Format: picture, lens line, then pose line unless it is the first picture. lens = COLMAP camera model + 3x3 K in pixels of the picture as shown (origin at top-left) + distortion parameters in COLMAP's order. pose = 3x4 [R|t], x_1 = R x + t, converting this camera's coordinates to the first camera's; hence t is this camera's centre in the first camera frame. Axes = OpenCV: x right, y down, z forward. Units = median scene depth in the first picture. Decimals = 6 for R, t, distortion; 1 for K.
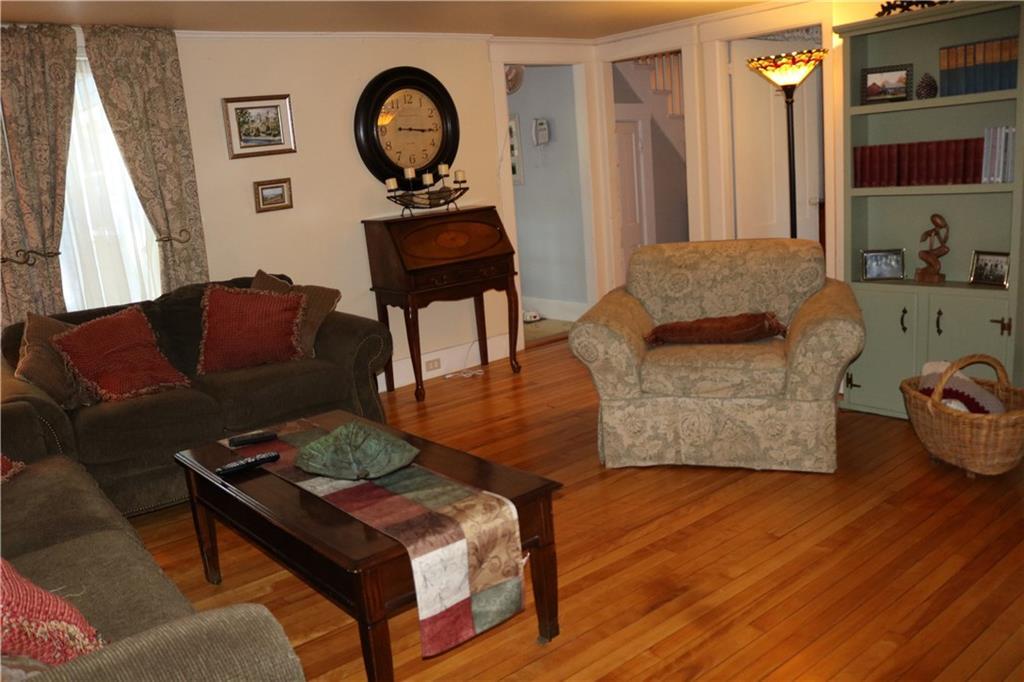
lens RADIAL K [[863.9, 0, 511.7], [0, 863.9, 348.3], [0, 0, 1]] dist [-0.113788, 0.087697]
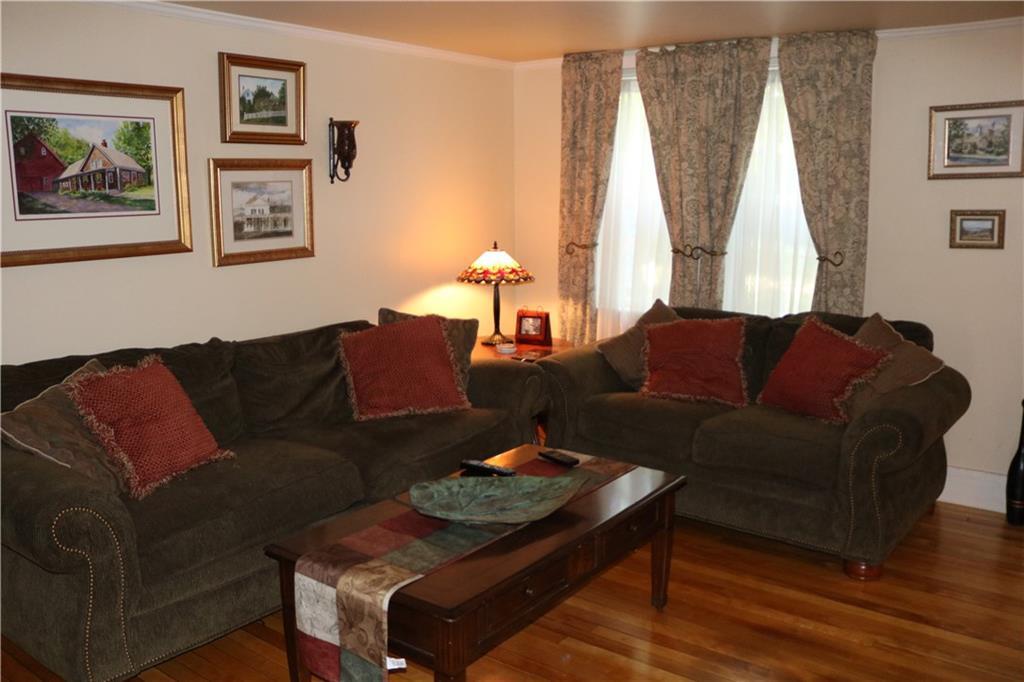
lens RADIAL K [[863.9, 0, 471.9], [0, 863.9, 339.2], [0, 0, 1]] dist [-0.113788, 0.087697]
pose [[0.216391, 0.245416, -0.944958, 0.441357], [-0.229214, 0.953608, 0.195173, -0.148637], [0.949019, 0.174364, 0.262605, 0.437314]]
